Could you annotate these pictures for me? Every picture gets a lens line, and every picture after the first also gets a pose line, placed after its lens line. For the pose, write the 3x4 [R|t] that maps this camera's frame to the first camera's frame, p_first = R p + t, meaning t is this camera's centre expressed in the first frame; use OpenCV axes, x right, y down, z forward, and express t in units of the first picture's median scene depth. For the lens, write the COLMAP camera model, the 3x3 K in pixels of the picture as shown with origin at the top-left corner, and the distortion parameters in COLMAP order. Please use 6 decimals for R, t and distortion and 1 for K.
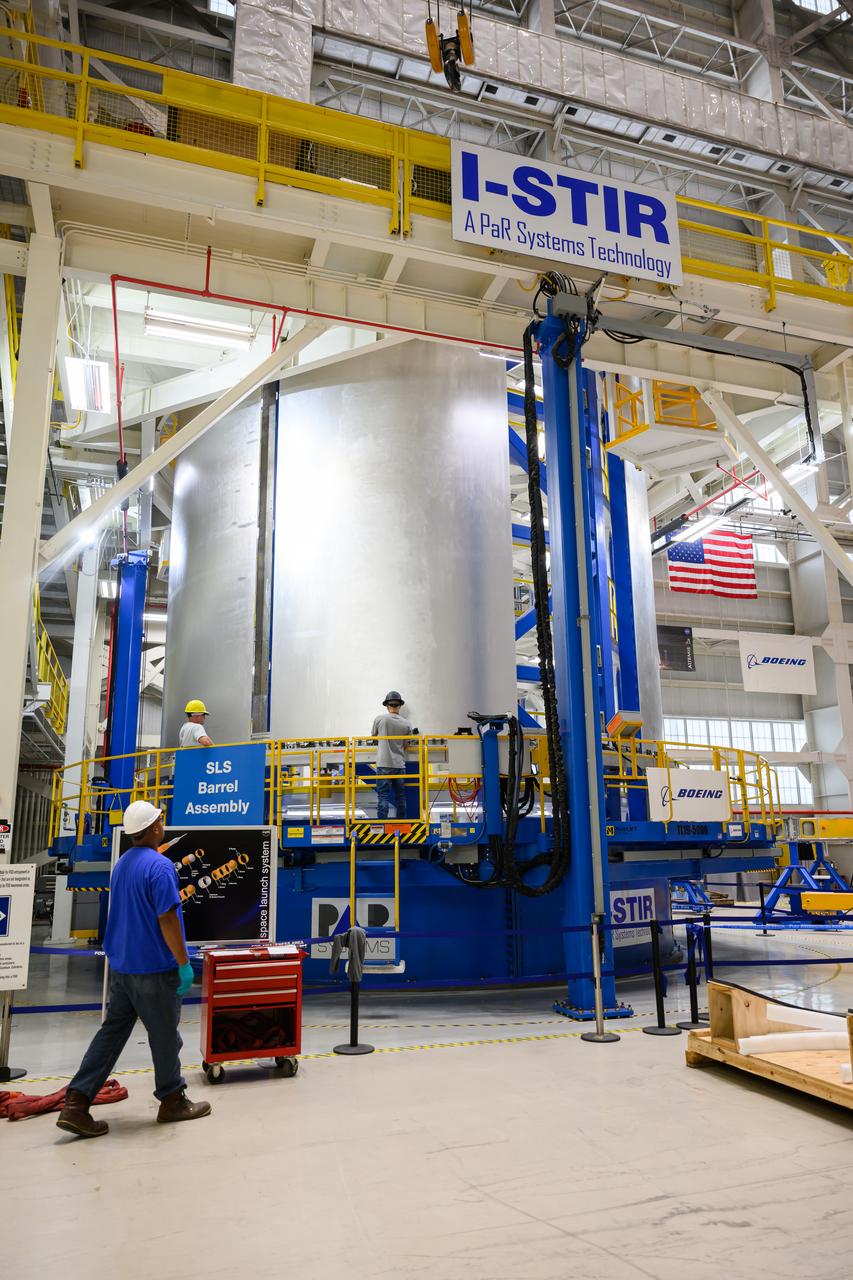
lens RADIAL K [[882.5, 0, 425.9], [0, 882.5, 654.4], [0, 0, 1]] dist [-0.004409, -0.000057]
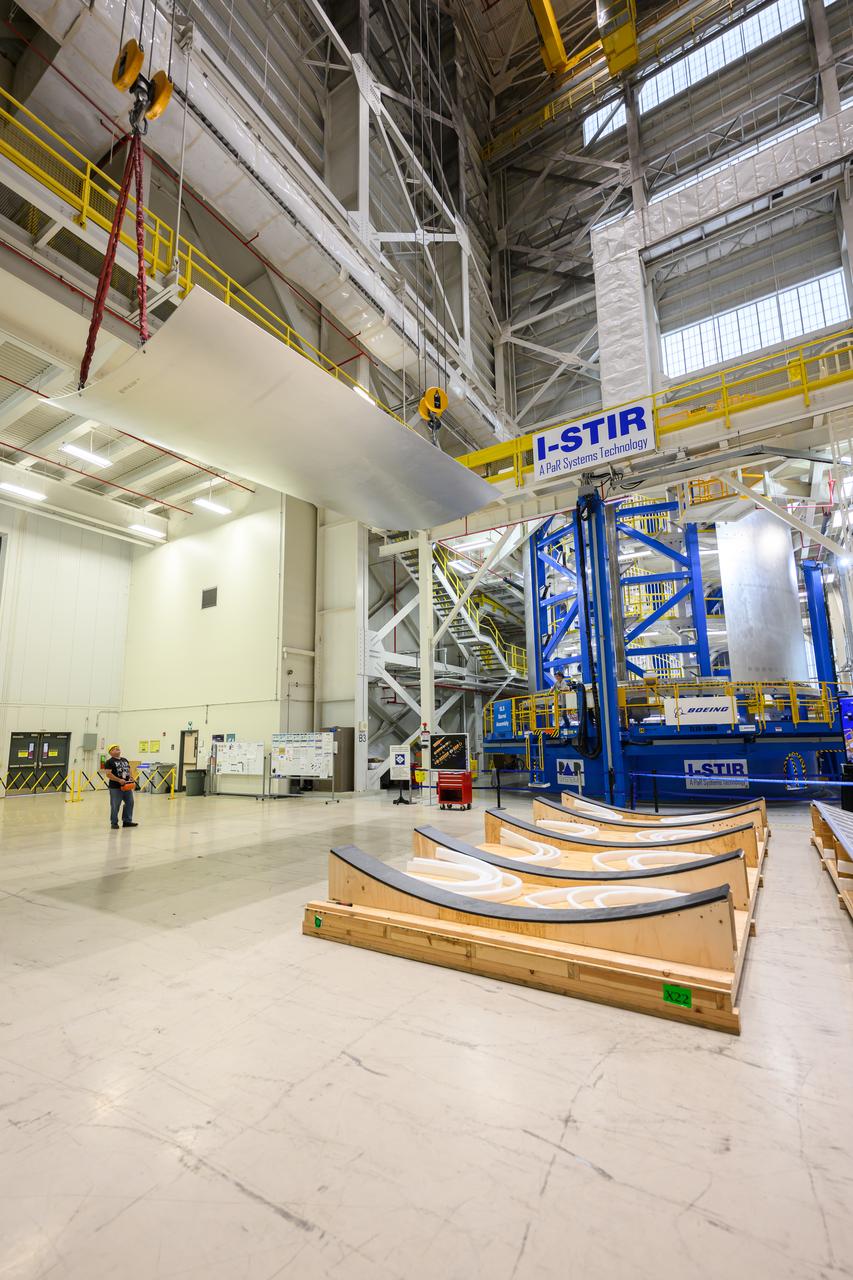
lens RADIAL K [[580.2, 0, 426.5], [0, 580.2, 640.0], [0, 0, 1]] dist [-0.043945, 0.017924]
pose [[0.618462, -0.129945, -0.774996, 0.922451], [0.176950, 0.983933, -0.023768, -0.067940], [0.765633, -0.122436, 0.631519, -0.224827]]
